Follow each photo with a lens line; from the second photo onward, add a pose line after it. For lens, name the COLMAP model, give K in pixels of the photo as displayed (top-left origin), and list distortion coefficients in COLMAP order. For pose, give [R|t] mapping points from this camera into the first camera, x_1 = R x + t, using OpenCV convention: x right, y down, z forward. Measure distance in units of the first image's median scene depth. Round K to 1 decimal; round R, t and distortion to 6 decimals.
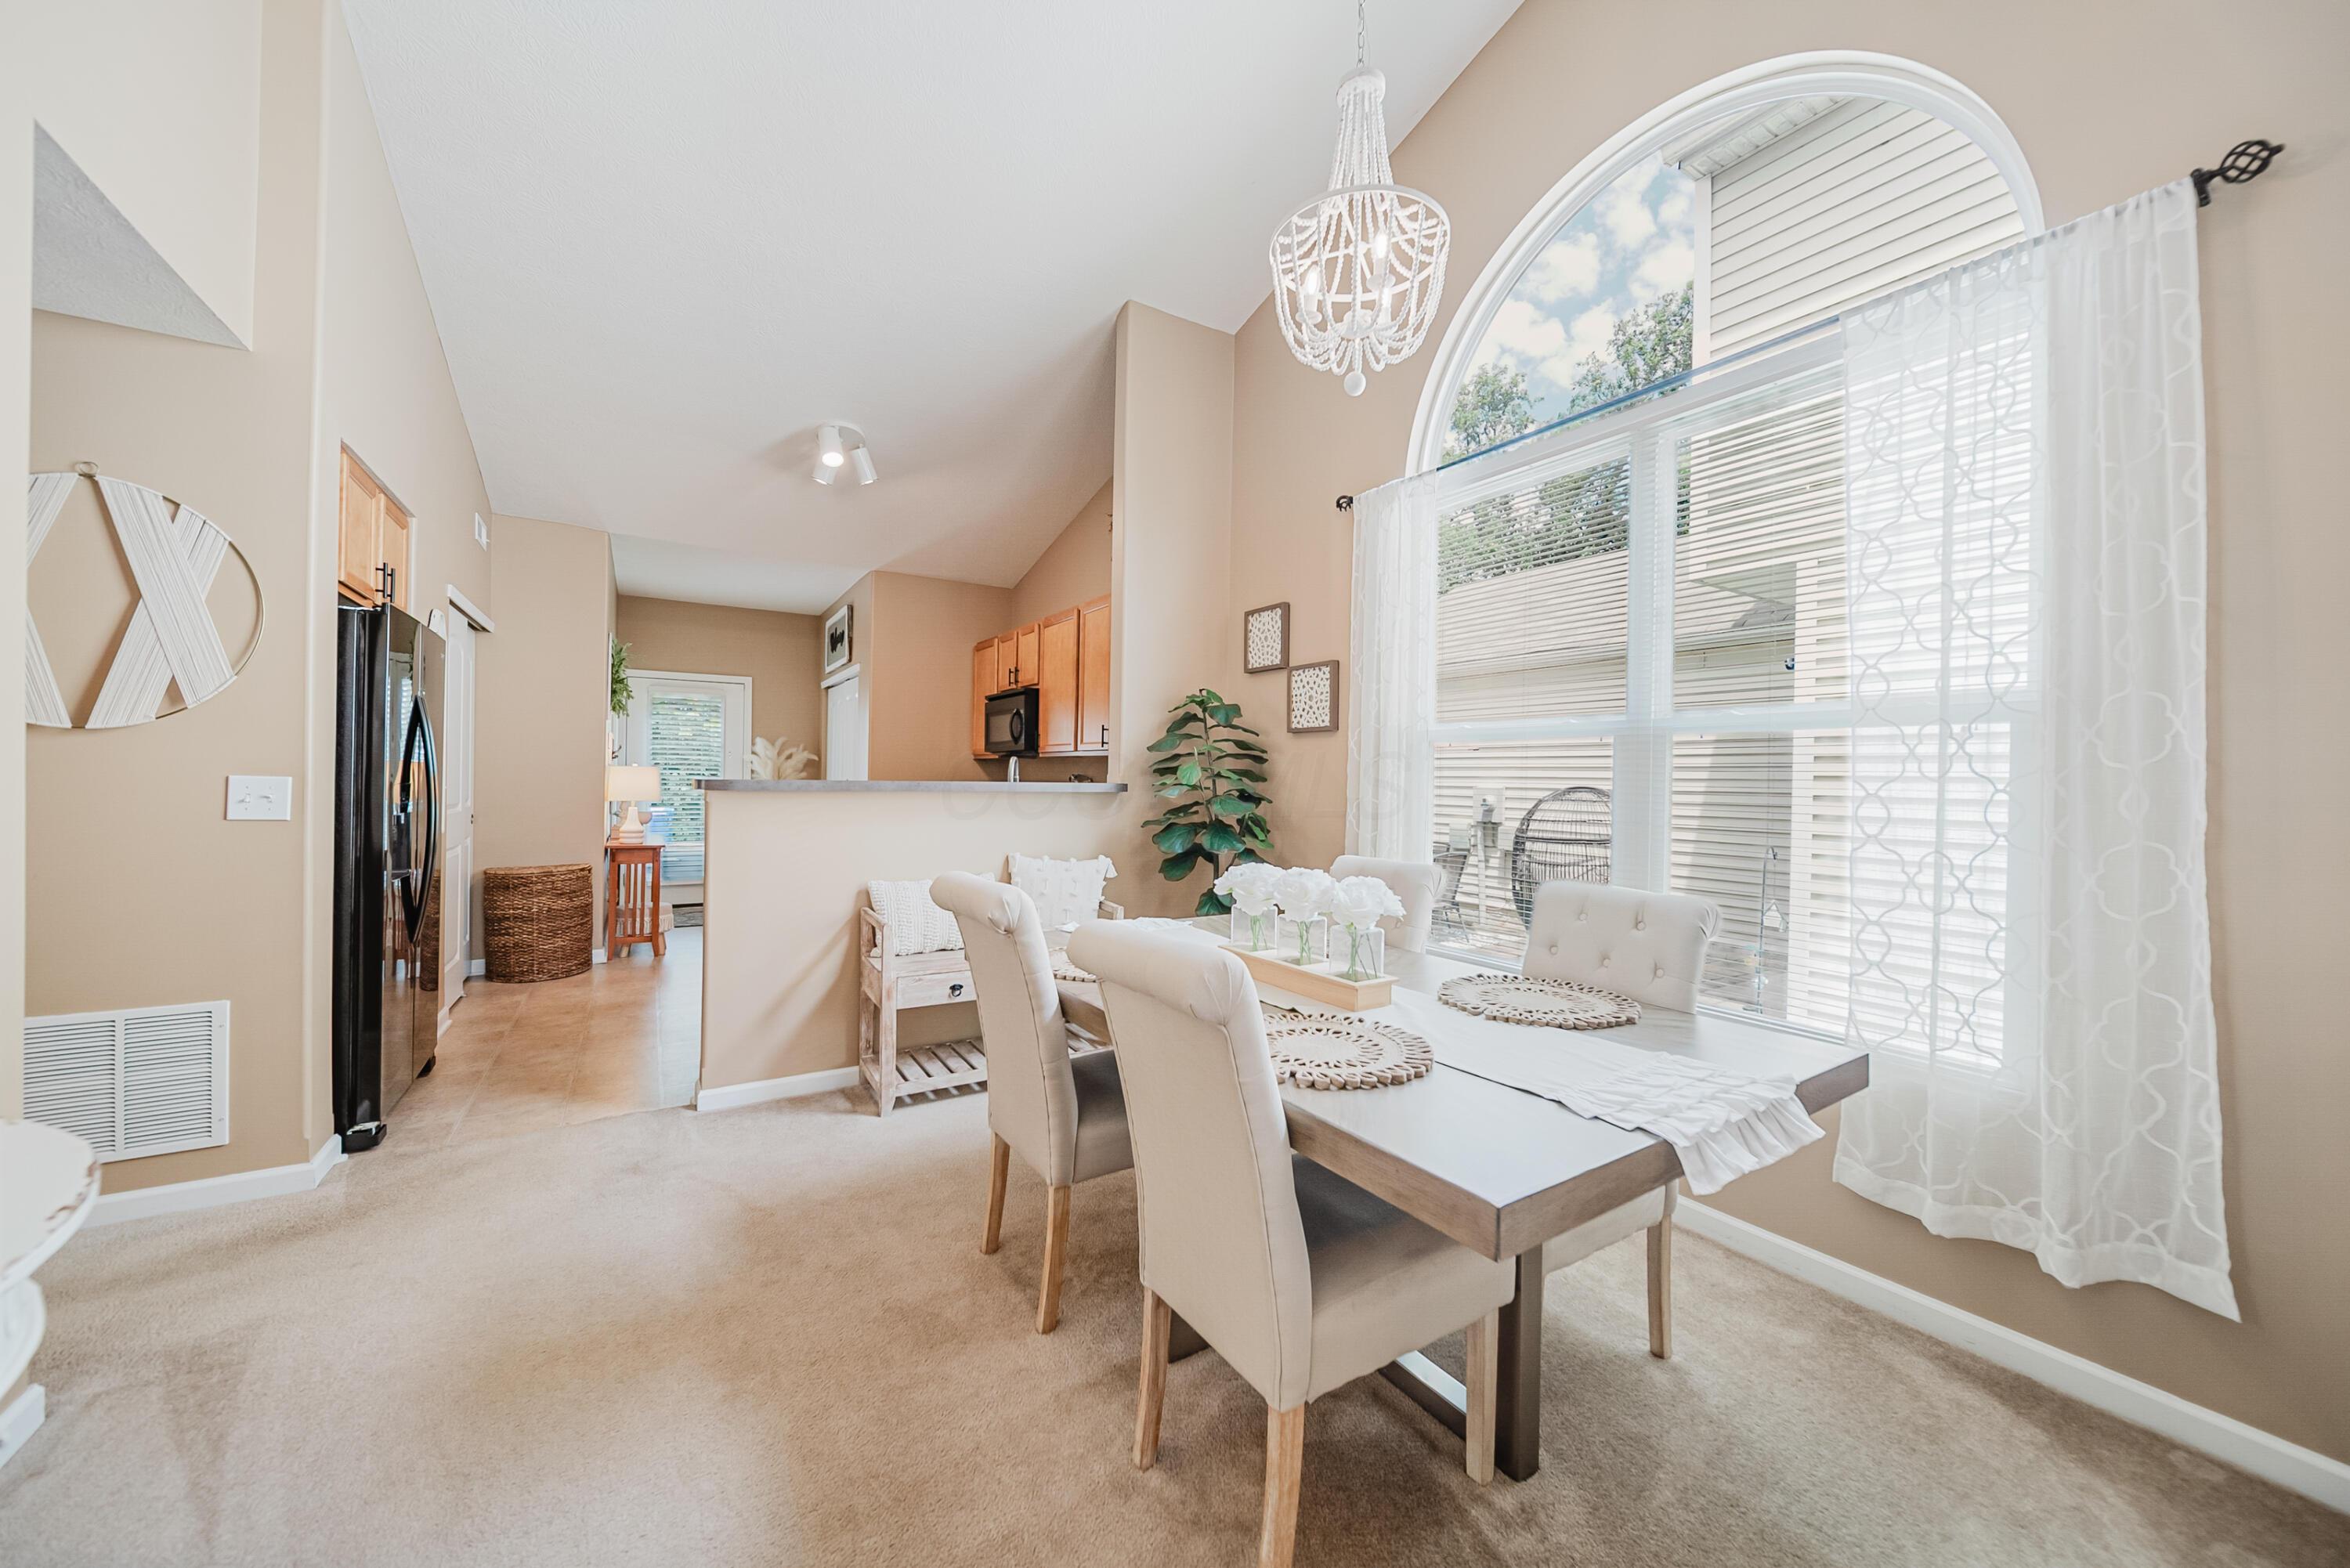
lens RADIAL K [[840.6, 0, 1180.4], [0, 840.6, 777.5], [0, 0, 1]] dist [-0.003819, -0.001695]
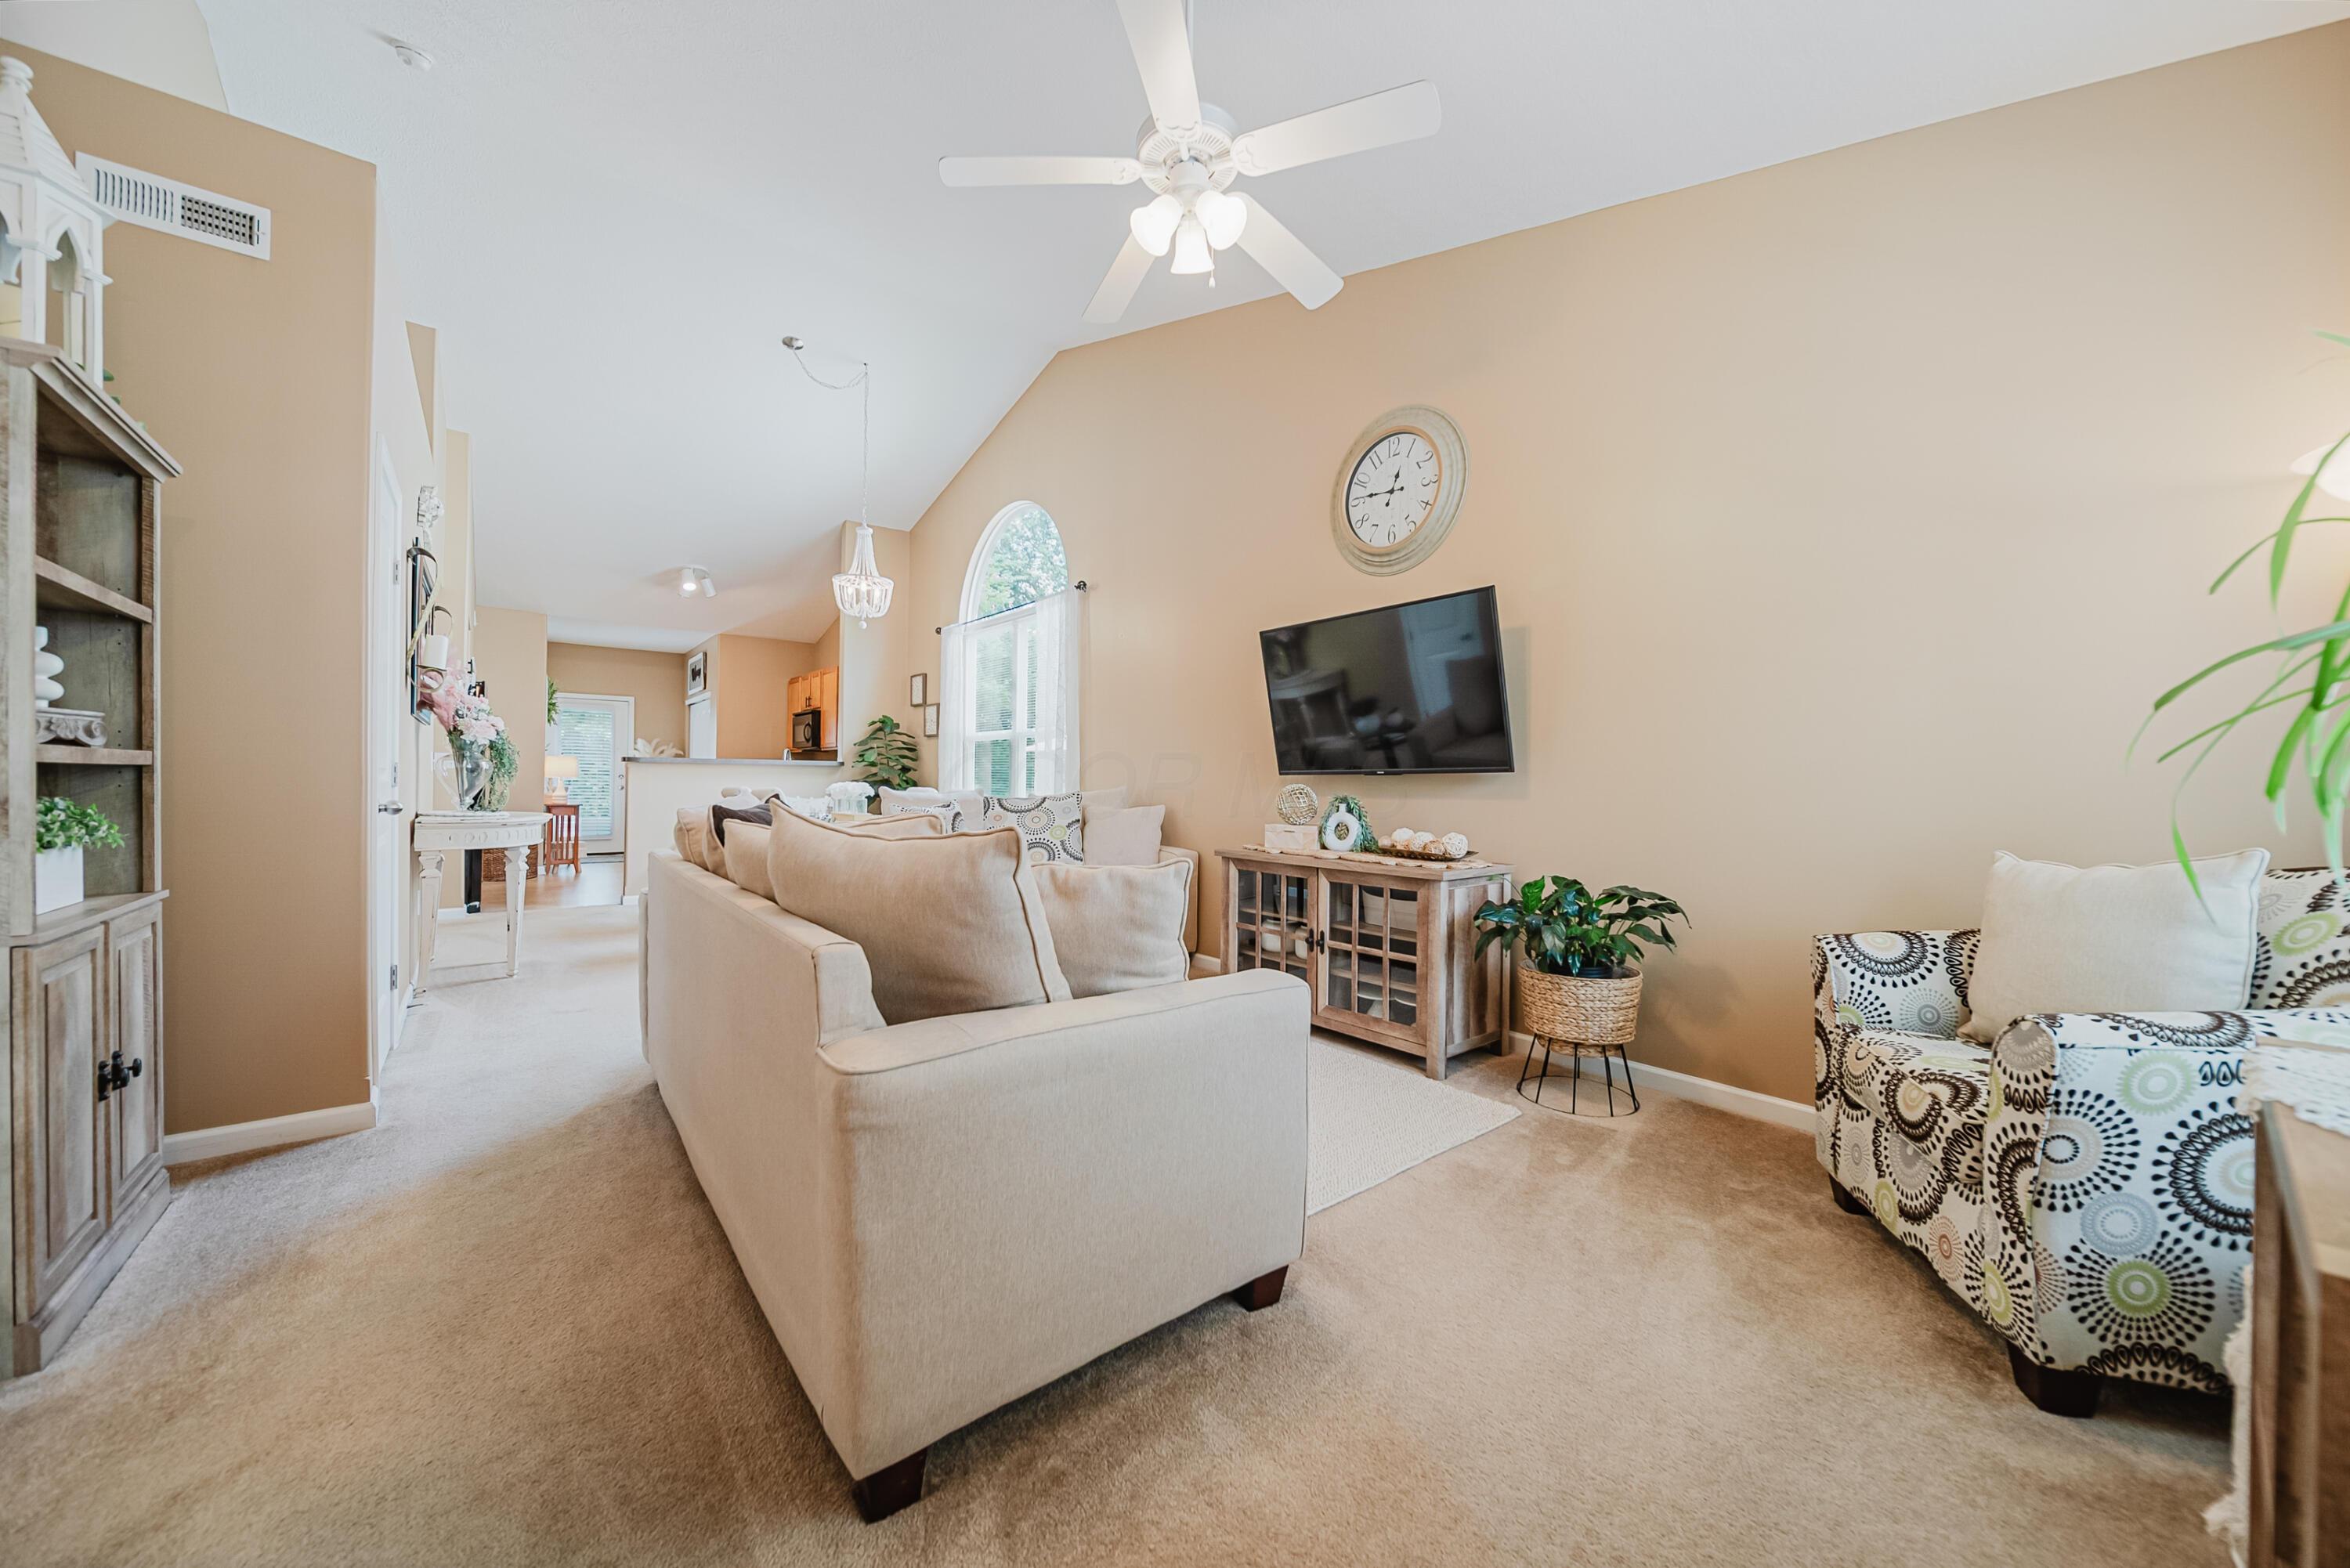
lens RADIAL K [[840.6, 0, 1180.4], [0, 840.6, 777.5], [0, 0, 1]] dist [-0.003819, -0.001695]
pose [[0.992233, -0.003792, 0.124332, 0.396725], [0.004340, 0.999982, -0.004136, 0.046739], [-0.124314, 0.004644, 0.992232, -0.897735]]
